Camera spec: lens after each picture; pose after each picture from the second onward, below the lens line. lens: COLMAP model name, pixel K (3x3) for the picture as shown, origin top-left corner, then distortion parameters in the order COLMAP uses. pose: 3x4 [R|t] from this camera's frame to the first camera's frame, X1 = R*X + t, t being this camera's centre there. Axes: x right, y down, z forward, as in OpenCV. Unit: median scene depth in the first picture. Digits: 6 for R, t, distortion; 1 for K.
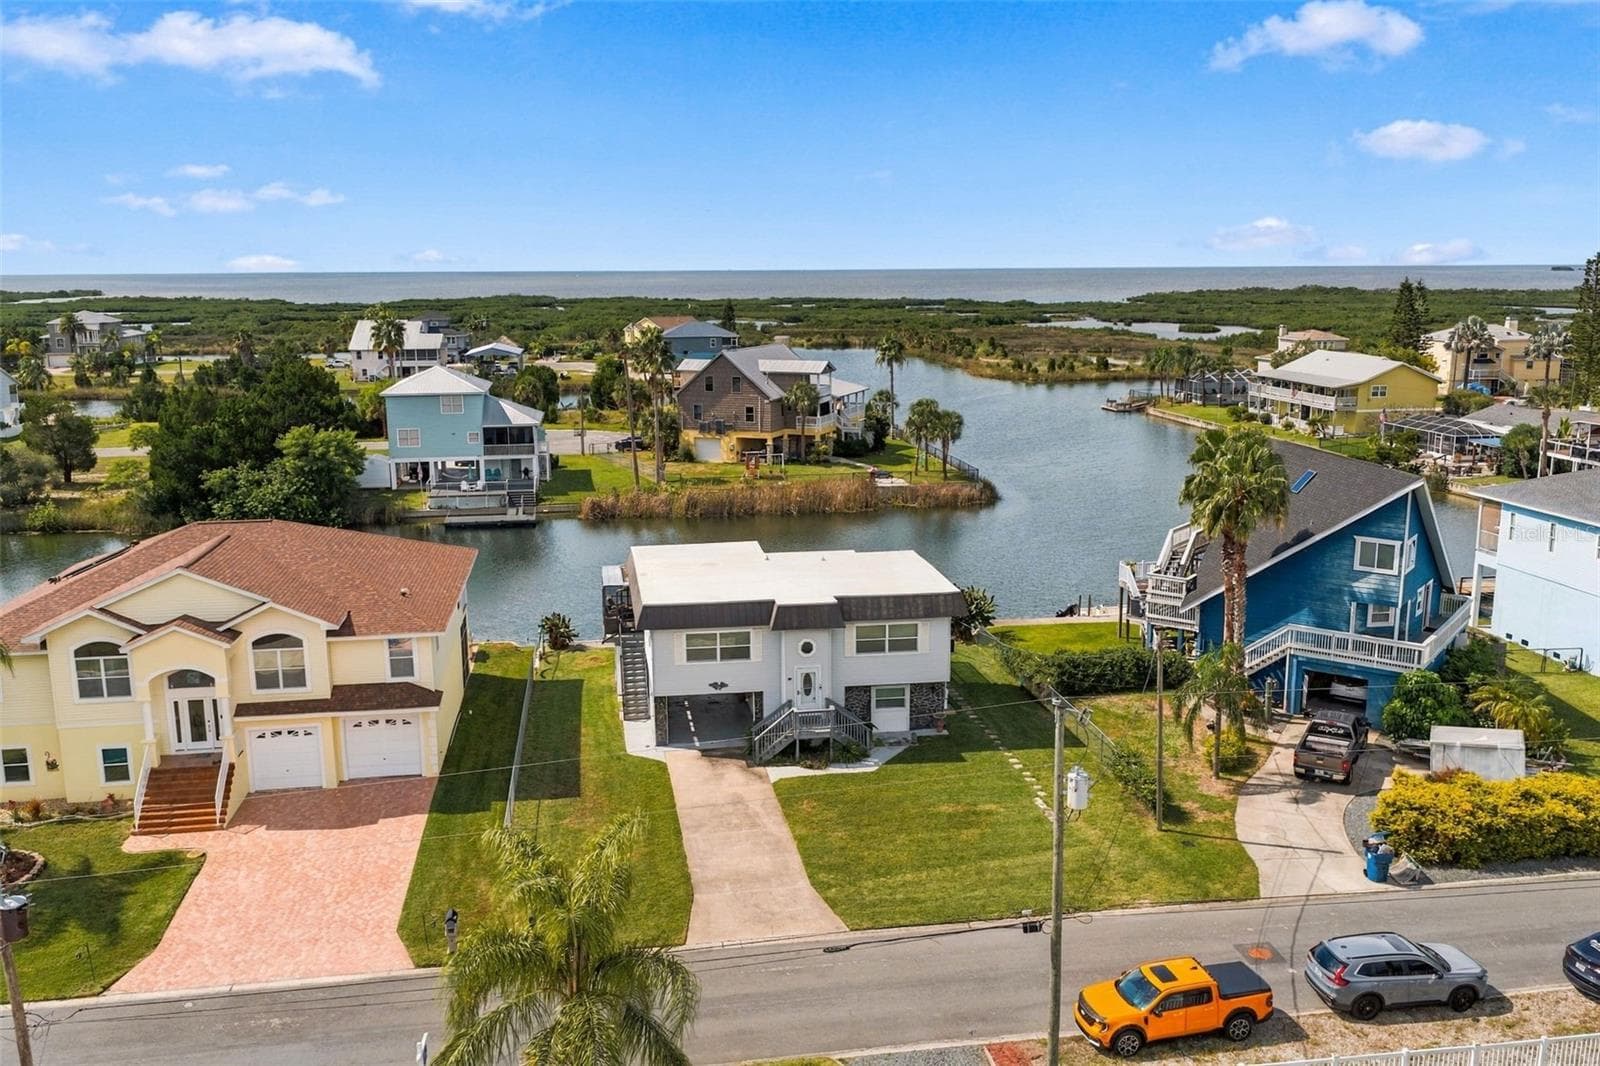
lens RADIAL K [[1333.9, 0, 798.1], [0, 1333.9, 544.6], [0, 0, 1]] dist [0.023839, -0.038262]
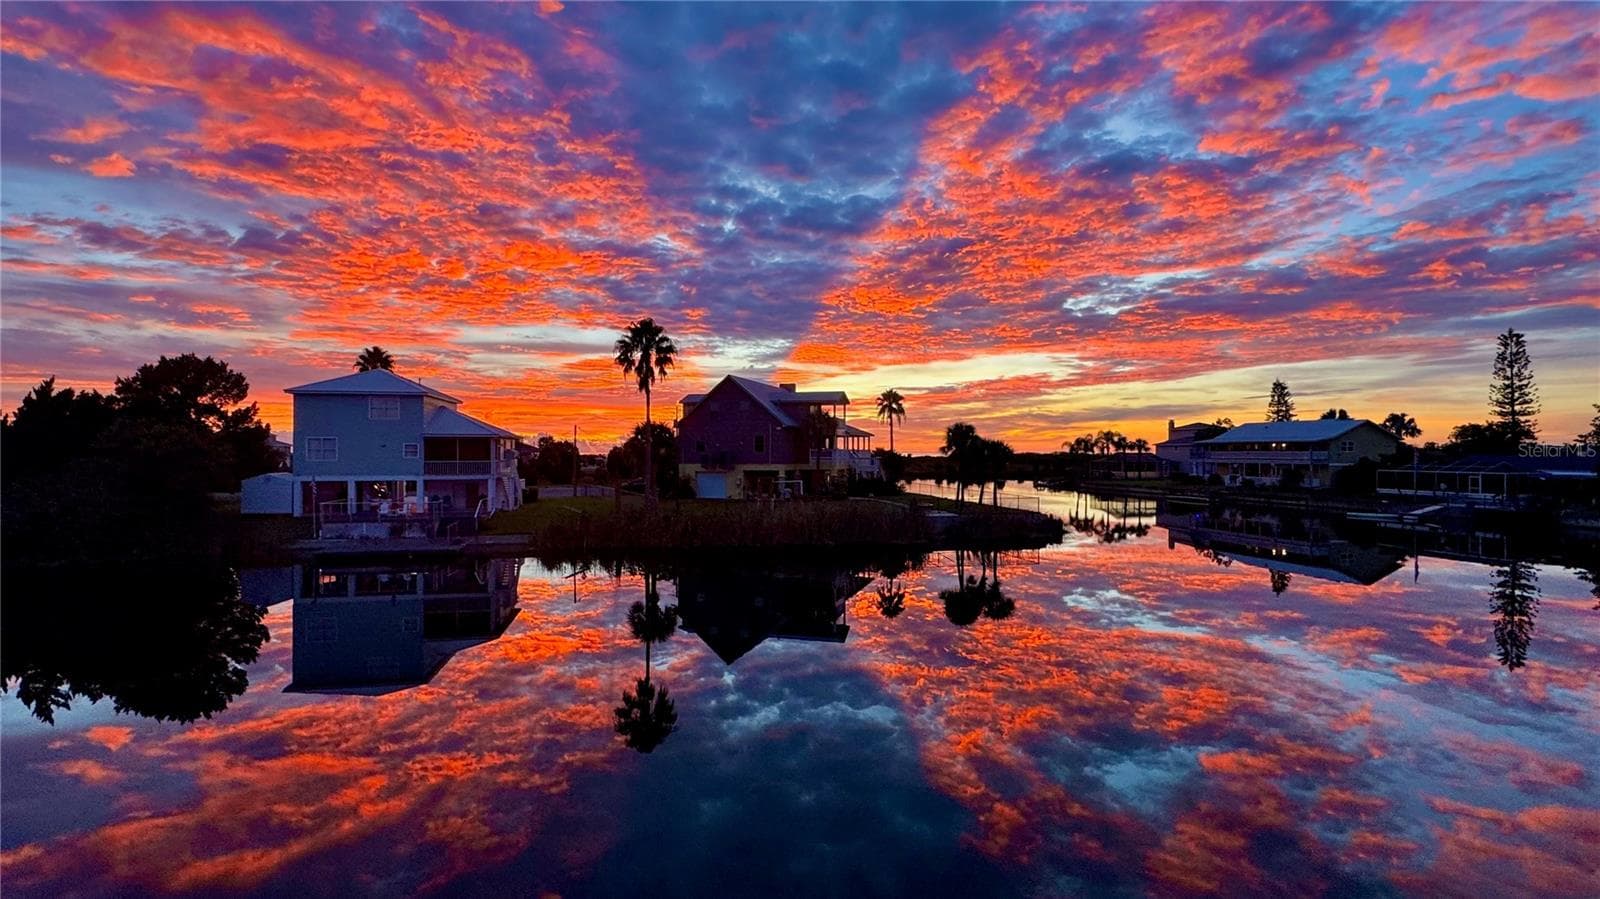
lens RADIAL K [[734.9, 0, 801.2], [0, 734.9, 455.4], [0, 0, 1]] dist [-0.009973, 0.004321]
pose [[0.998213, 0.007371, 0.059300, -0.087659], [0.004696, 0.979618, -0.200815, 0.019265], [-0.059572, 0.200734, 0.977833, 1.220749]]
